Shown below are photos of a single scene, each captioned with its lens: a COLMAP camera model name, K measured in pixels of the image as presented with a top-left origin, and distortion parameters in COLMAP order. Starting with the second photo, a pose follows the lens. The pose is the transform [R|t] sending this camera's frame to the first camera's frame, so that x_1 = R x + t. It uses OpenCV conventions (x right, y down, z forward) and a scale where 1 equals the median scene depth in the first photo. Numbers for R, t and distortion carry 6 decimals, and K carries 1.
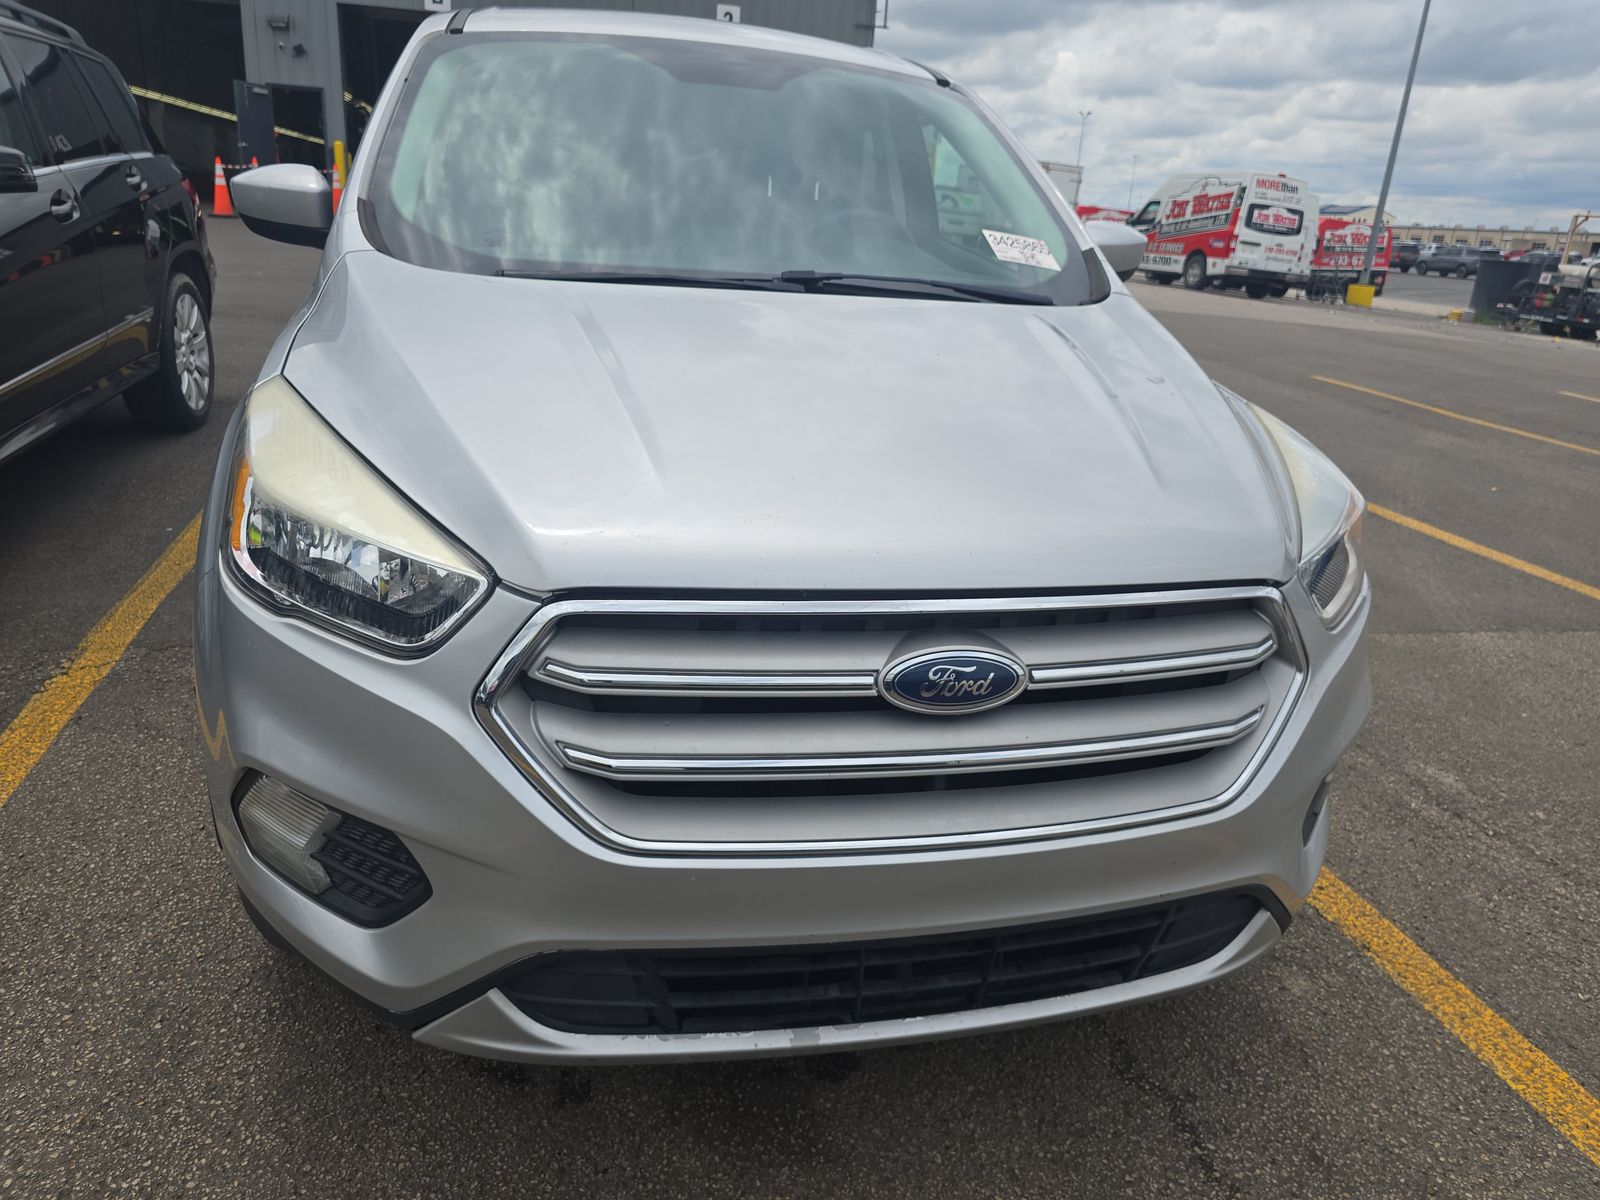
lens RADIAL K [[1089.4, 0, 800.0], [0, 1089.4, 600.0], [0, 0, 1]] dist [0.040172, -0.047973]
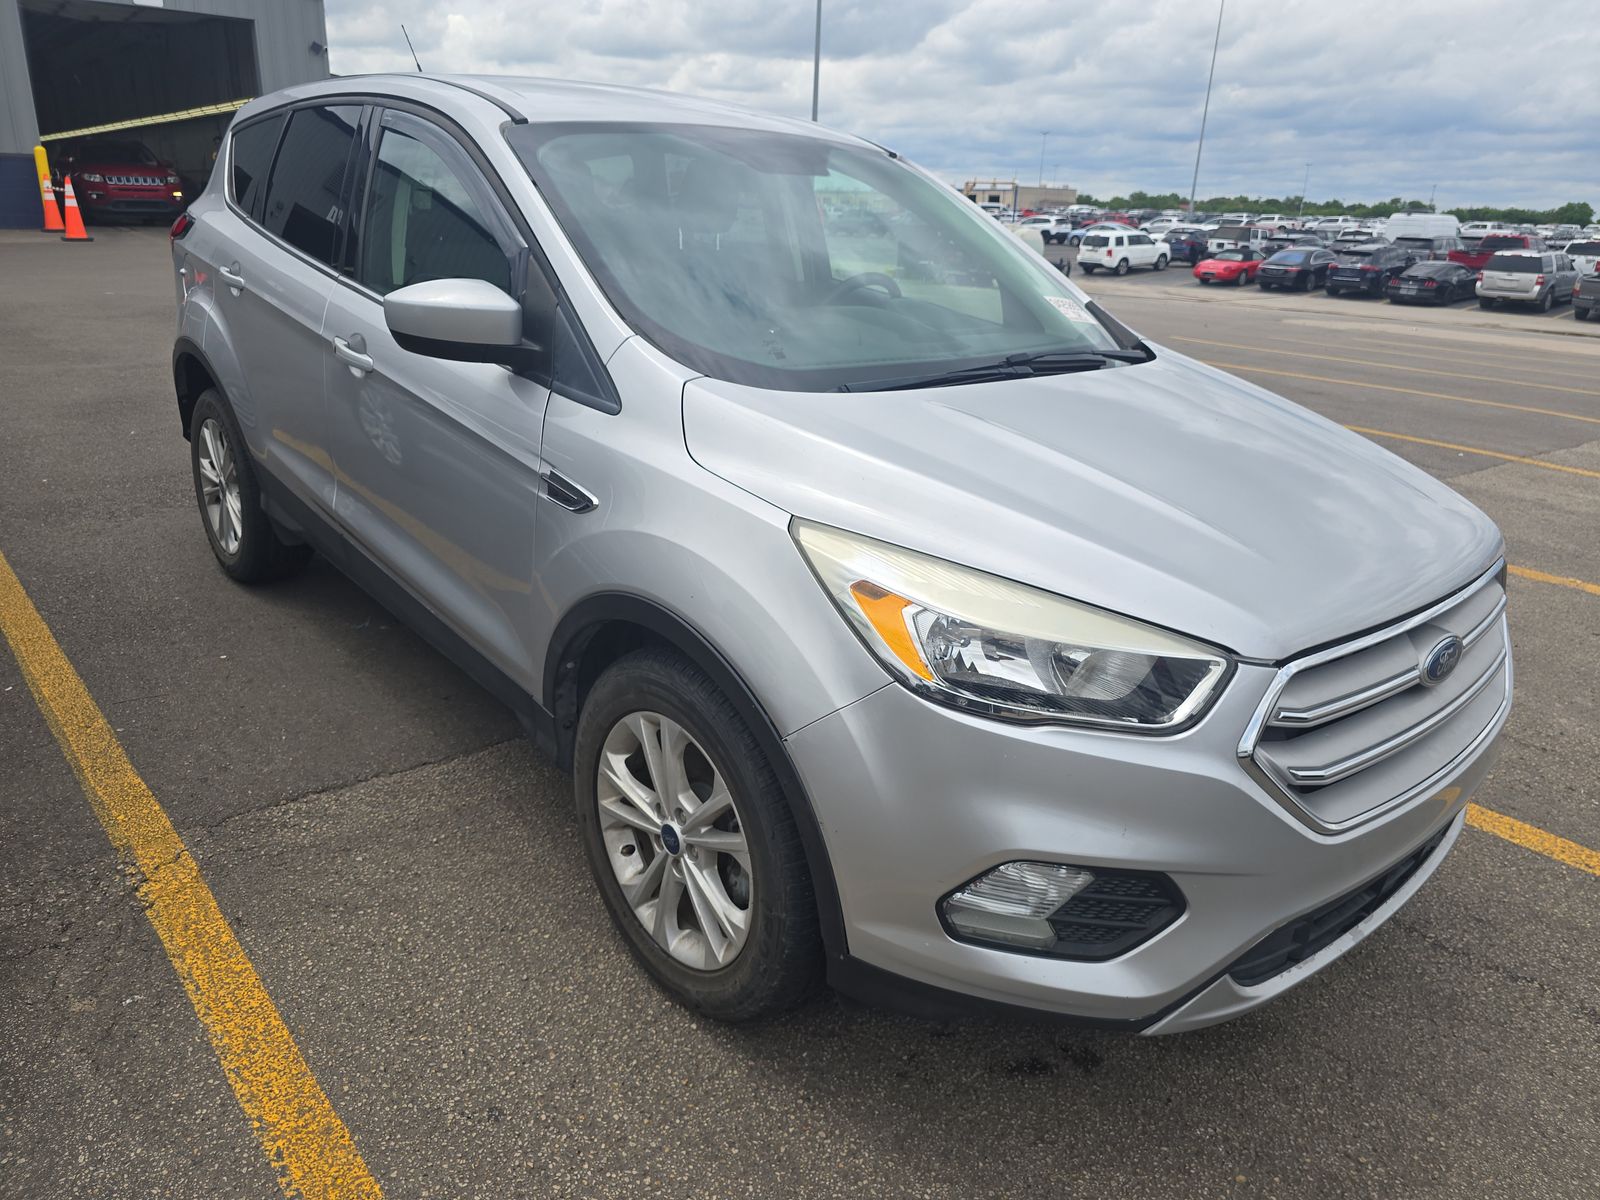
lens RADIAL K [[1089.4, 0, 800.0], [0, 1089.4, 600.0], [0, 0, 1]] dist [0.040172, -0.047973]
pose [[0.884781, -0.184931, 0.427742, -0.588030], [0.173925, 0.982607, 0.065061, -0.119568], [-0.432334, 0.016831, 0.901556, 0.022121]]
